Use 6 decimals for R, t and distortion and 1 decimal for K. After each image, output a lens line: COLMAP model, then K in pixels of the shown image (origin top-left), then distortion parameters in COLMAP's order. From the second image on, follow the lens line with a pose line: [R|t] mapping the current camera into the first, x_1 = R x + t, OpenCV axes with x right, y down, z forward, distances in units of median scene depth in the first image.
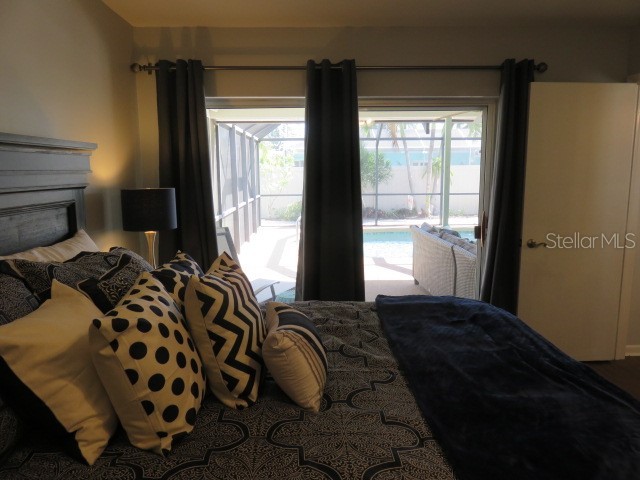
lens RADIAL K [[478.9, 0, 317.6], [0, 478.9, 239.4], [0, 0, 1]] dist [-0.004059, -0.010568]
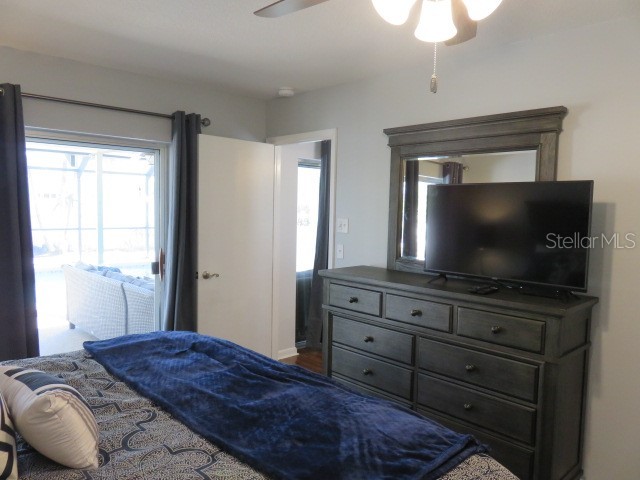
lens RADIAL K [[478.9, 0, 324.3], [0, 478.9, 239.7], [0, 0, 1]] dist [-0.004059, -0.010568]
pose [[0.728654, -0.024078, 0.684458, -0.229165], [0.070379, 0.996724, -0.039861, -0.018953], [-0.681256, 0.077217, 0.727962, -0.032183]]
